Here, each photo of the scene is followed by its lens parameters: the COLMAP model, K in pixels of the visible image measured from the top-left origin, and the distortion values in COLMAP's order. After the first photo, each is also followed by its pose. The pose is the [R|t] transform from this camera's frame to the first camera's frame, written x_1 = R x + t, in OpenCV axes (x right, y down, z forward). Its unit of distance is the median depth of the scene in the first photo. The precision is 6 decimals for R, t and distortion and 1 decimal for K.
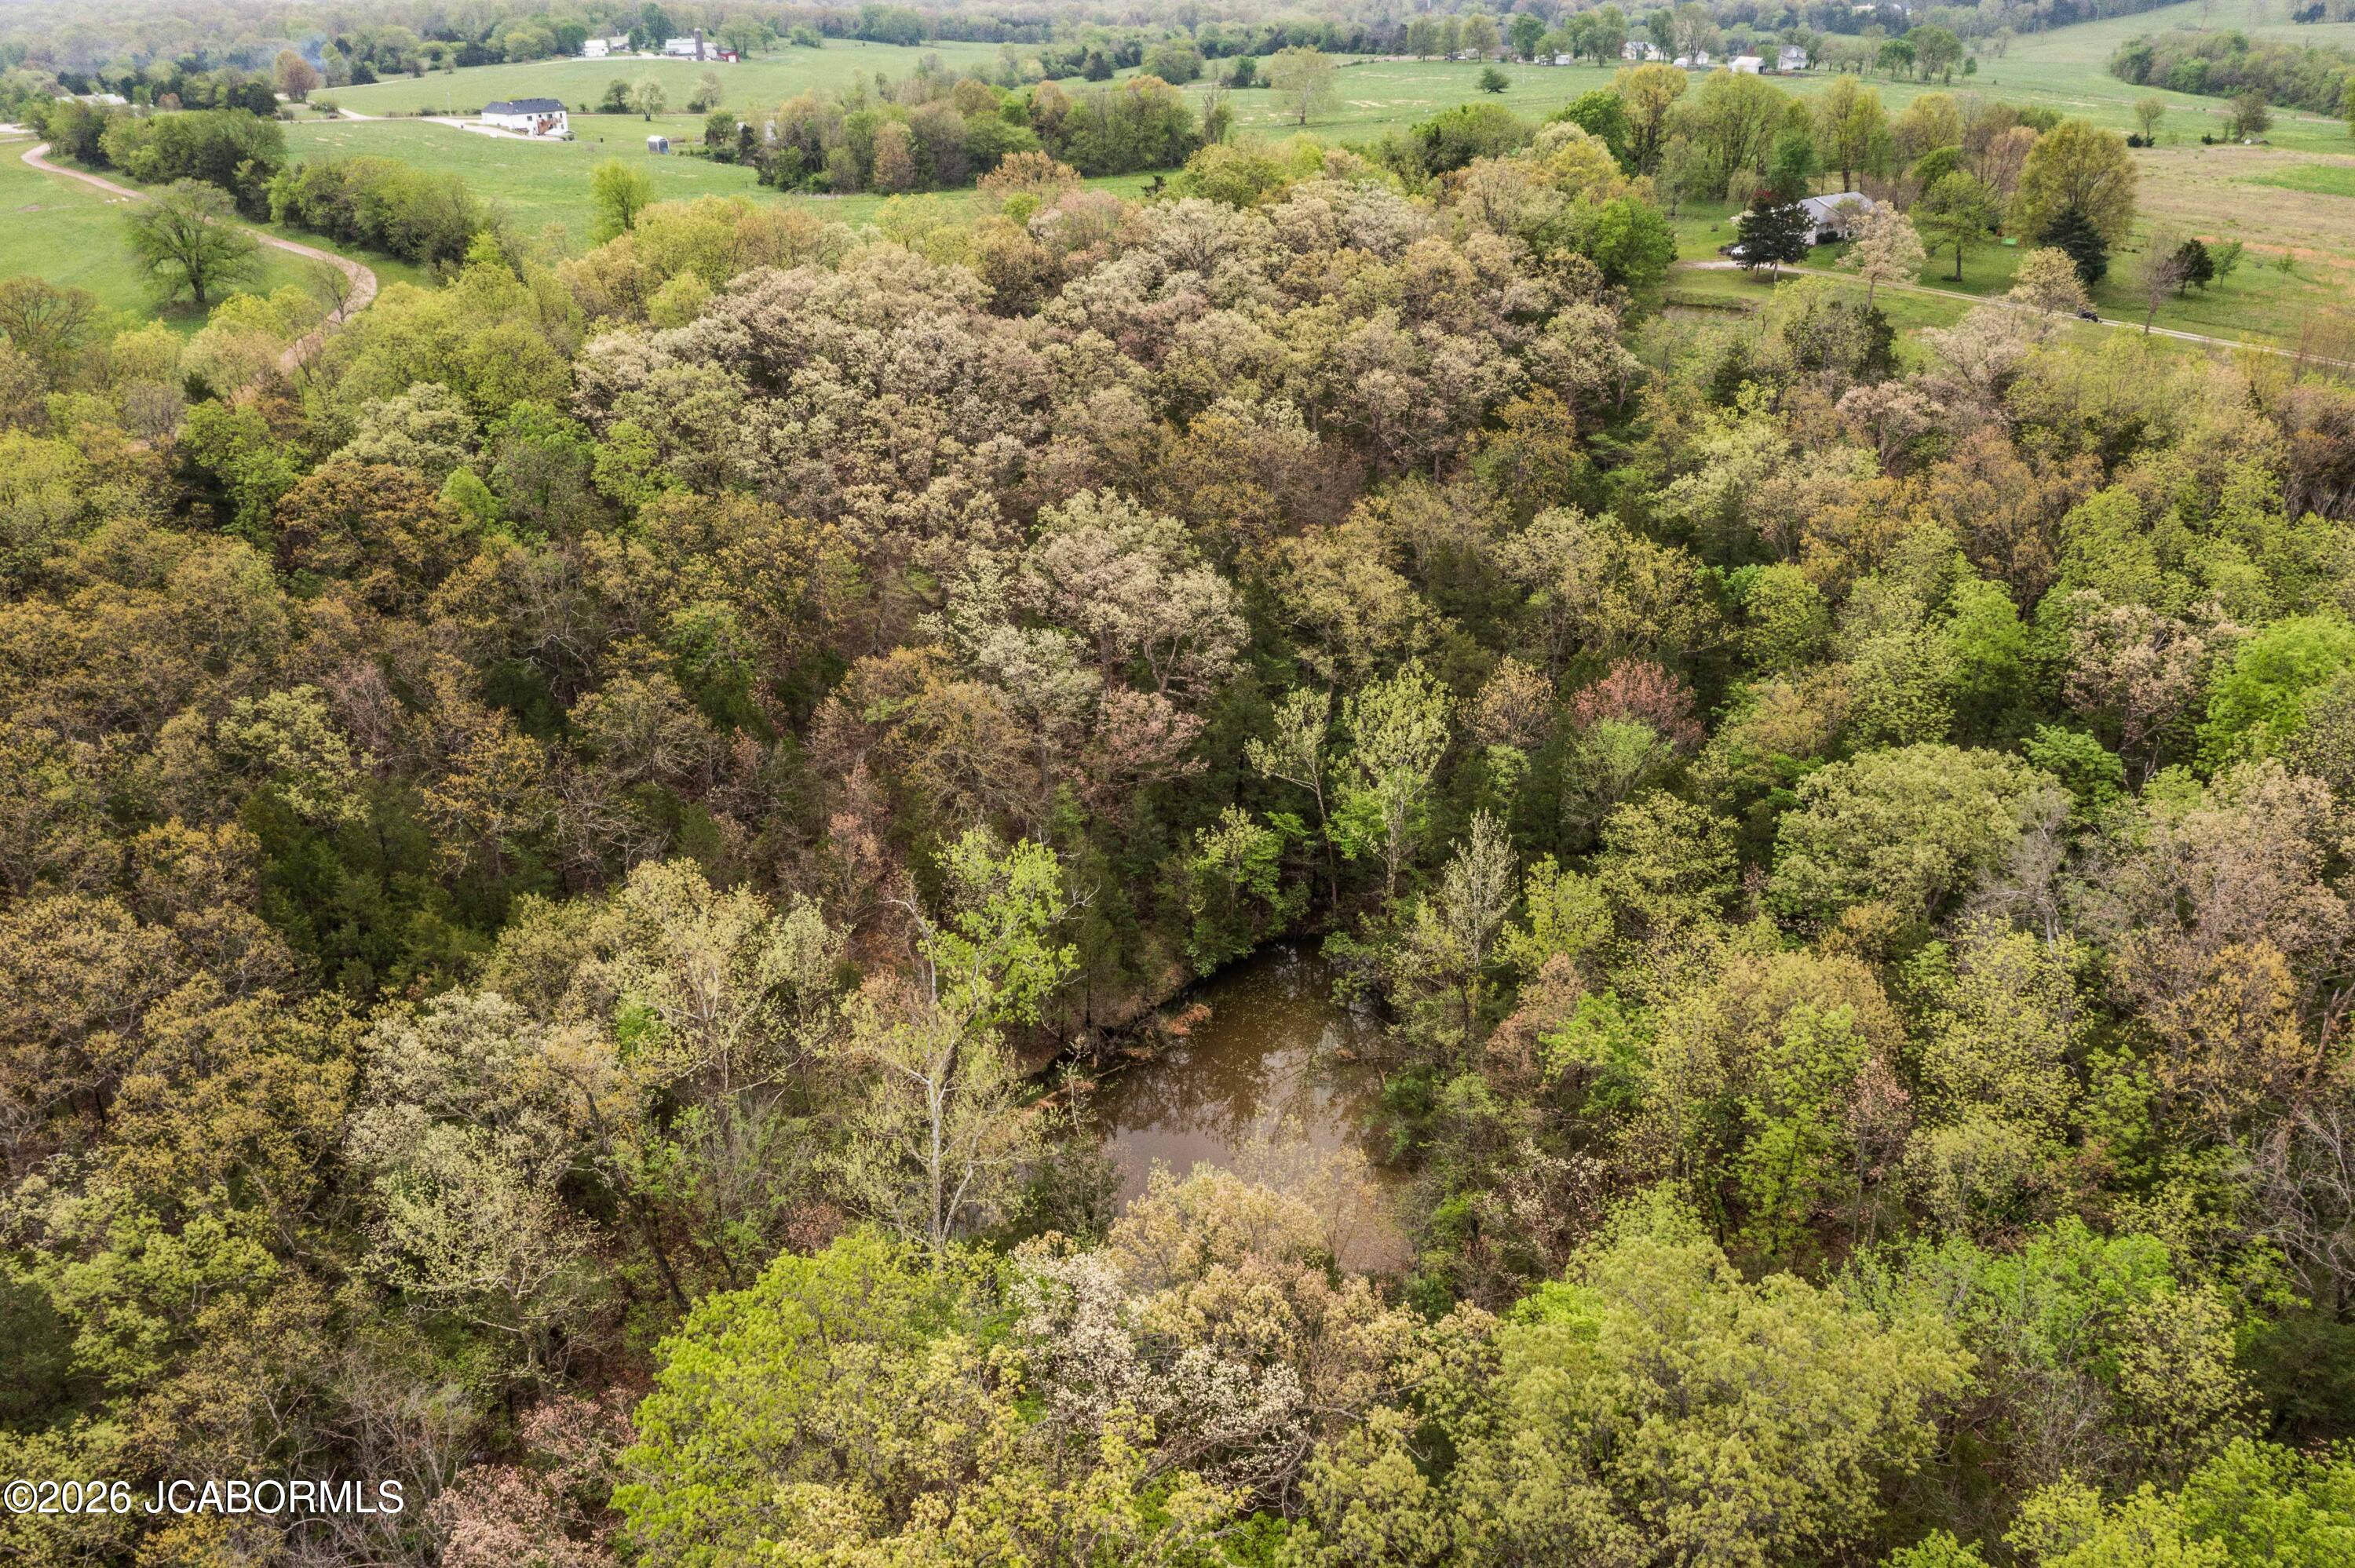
lens RADIAL K [[1832.7, 0, 1177.5], [0, 1832.7, 784.0], [0, 0, 1]] dist [-0.016602, 0.002368]
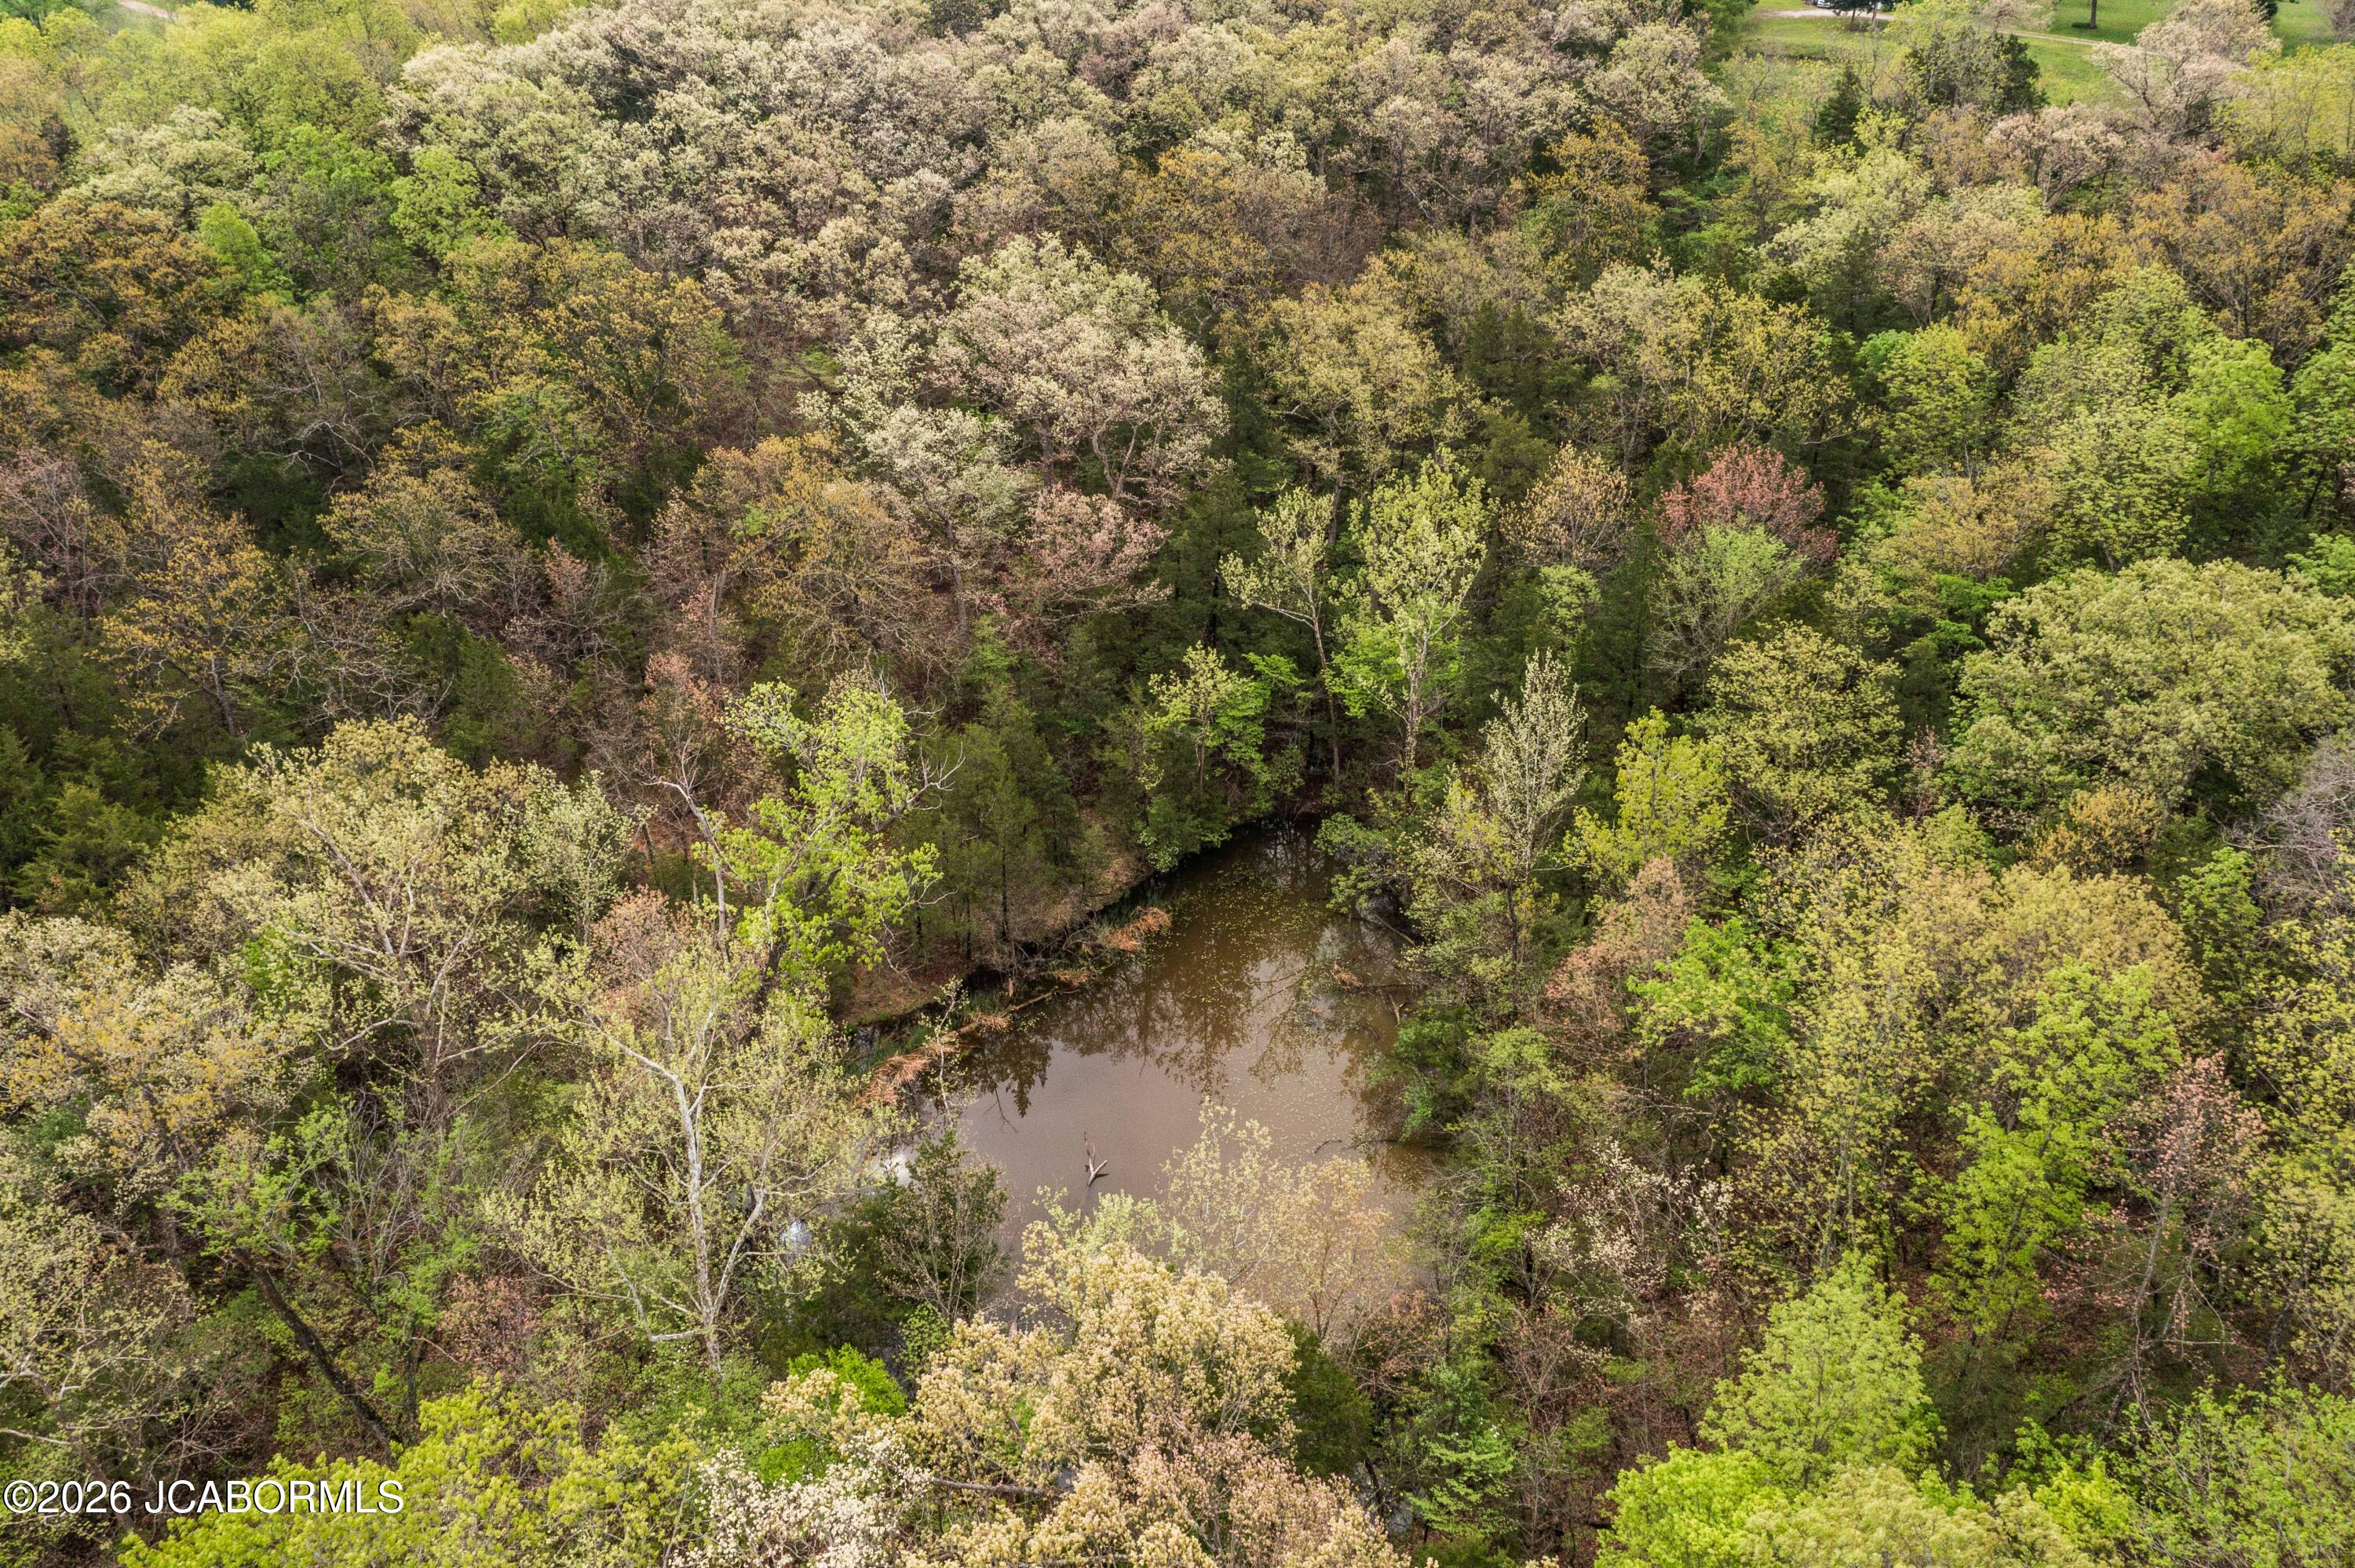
lens RADIAL K [[1836.2, 0, 1177.5], [0, 1836.2, 784.0], [0, 0, 1]] dist [-0.009254, 0.000508]
pose [[0.999964, 0.003489, -0.007670, 0.025404], [-0.002835, 0.996486, 0.083717, 0.005523], [0.007935, -0.083692, 0.996460, 0.235692]]
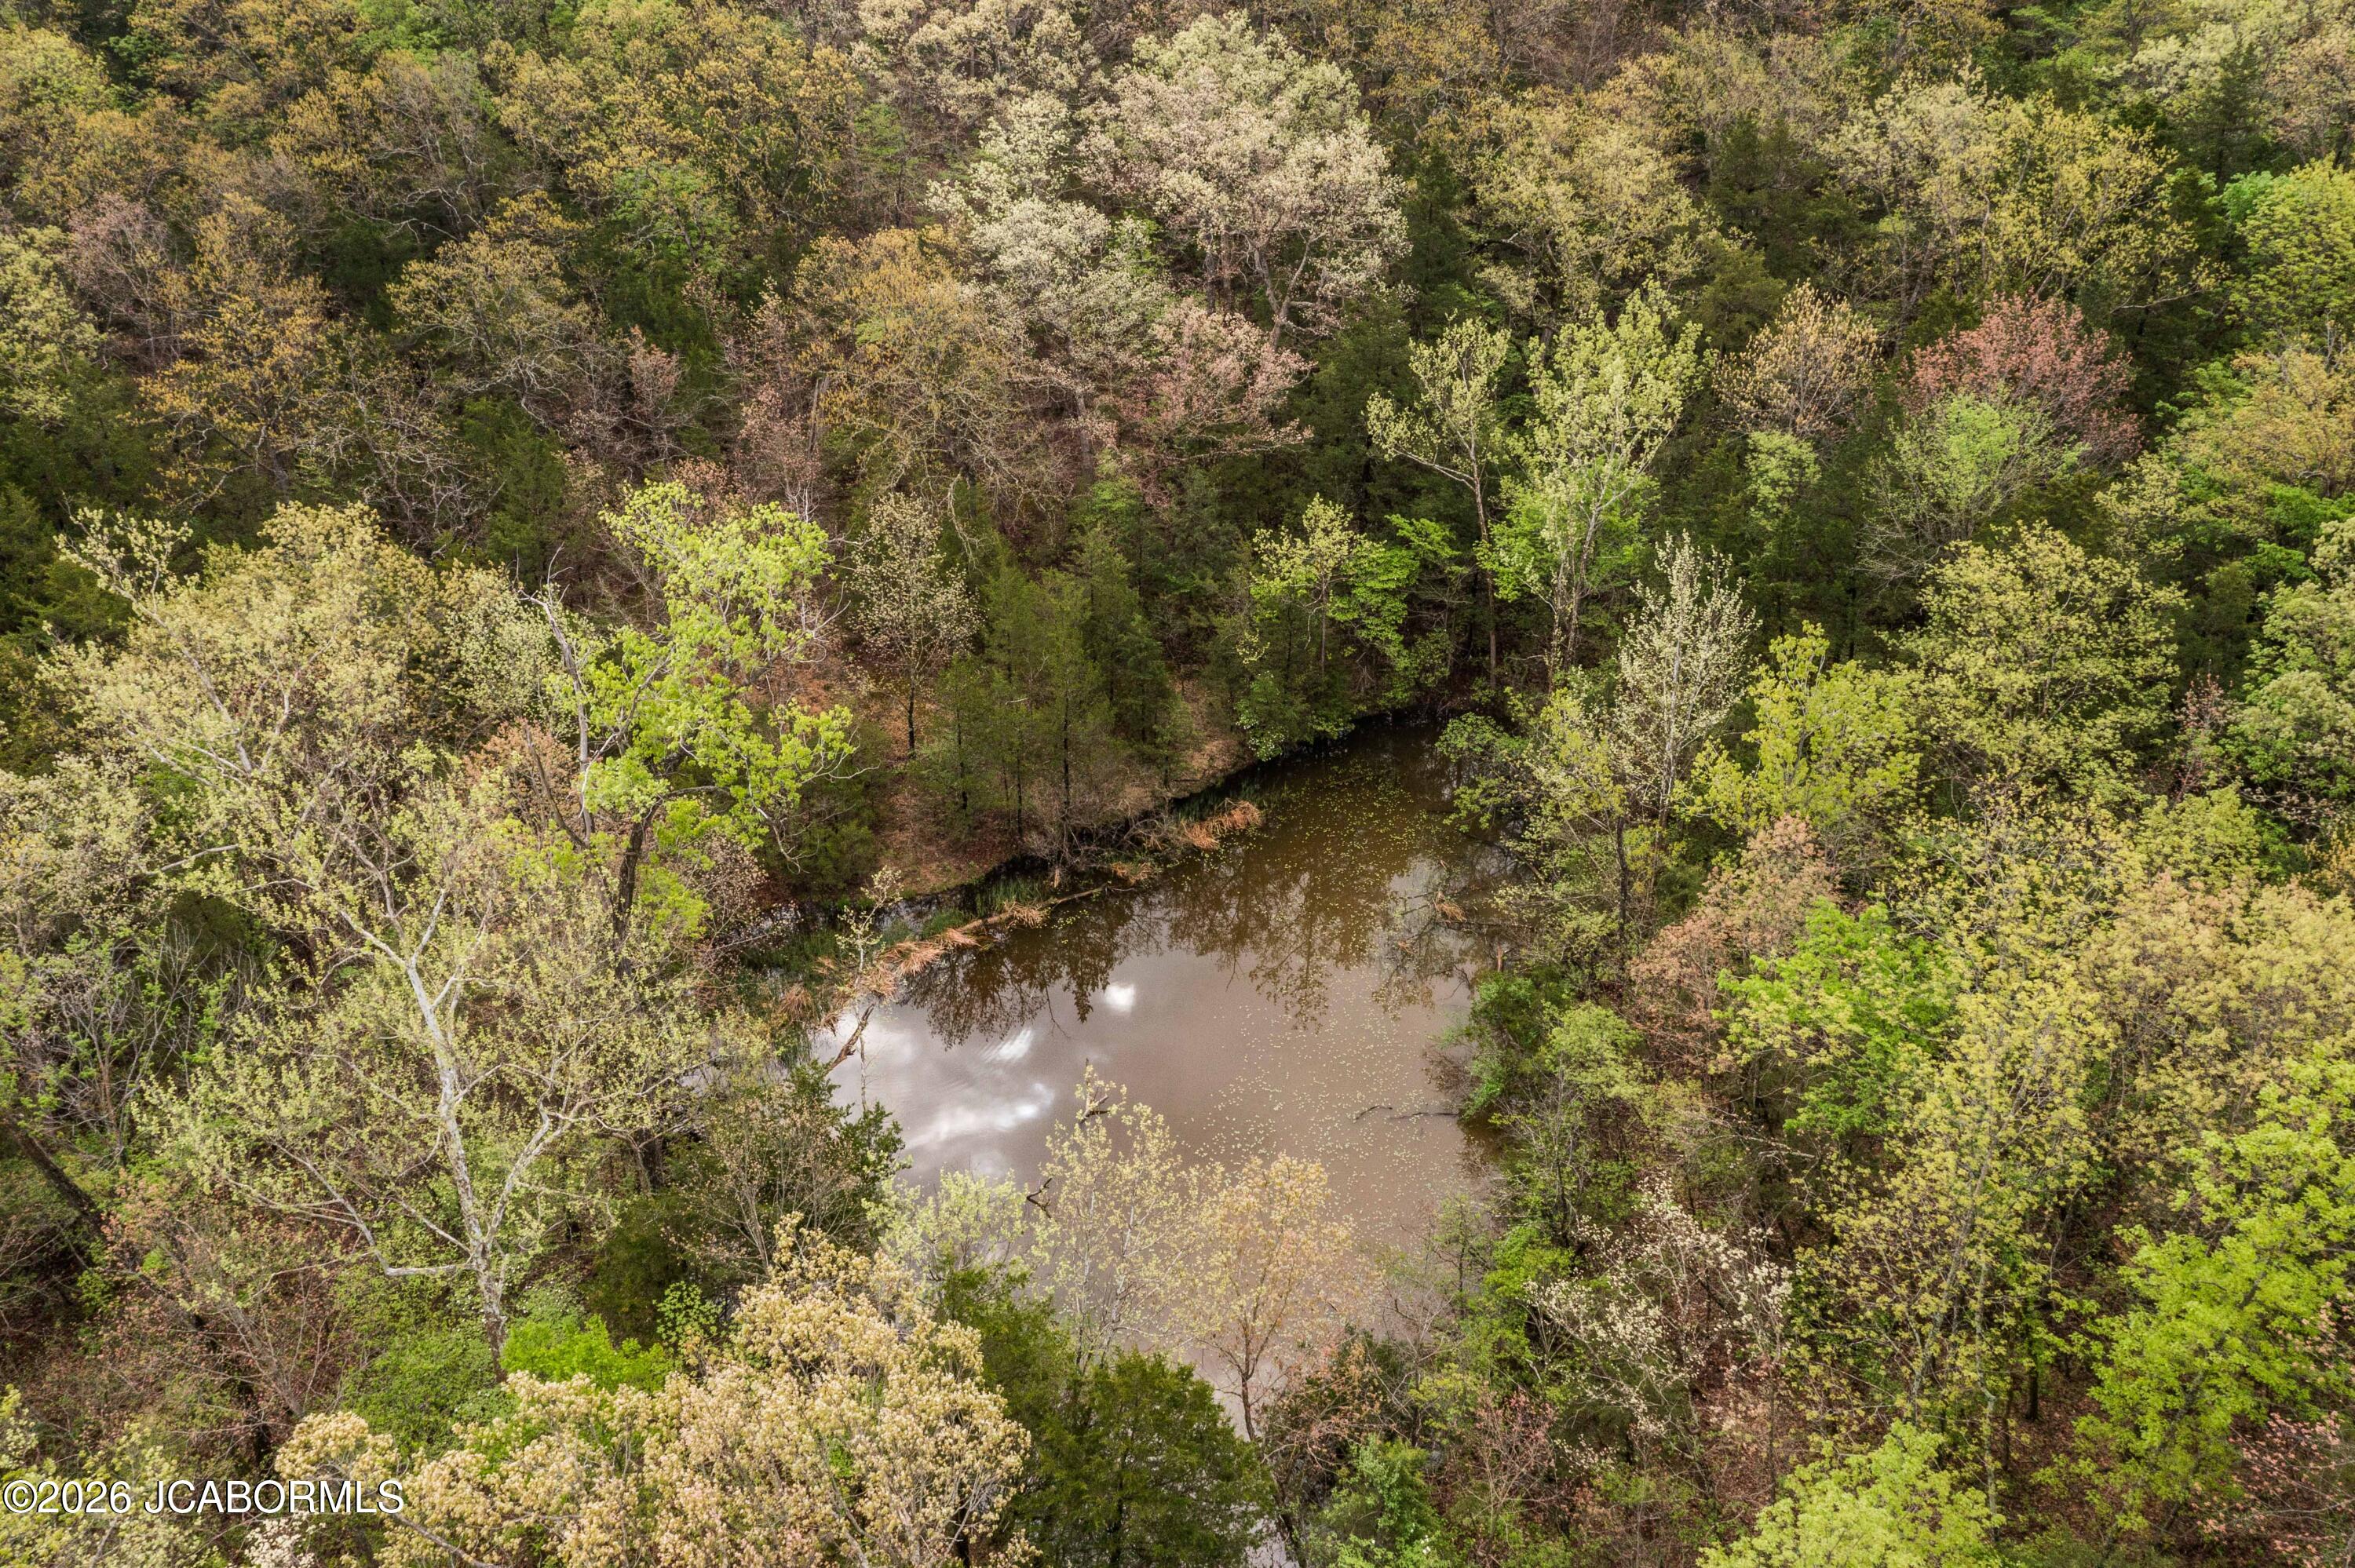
lens RADIAL K [[1832.7, 0, 1177.5], [0, 1832.7, 784.0], [0, 0, 1]] dist [-0.016602, 0.002368]
pose [[0.979846, 0.107030, -0.168662, 0.092171], [-0.079333, 0.983405, 0.163162, 0.009143], [0.183326, -0.146493, 0.972076, 0.344364]]
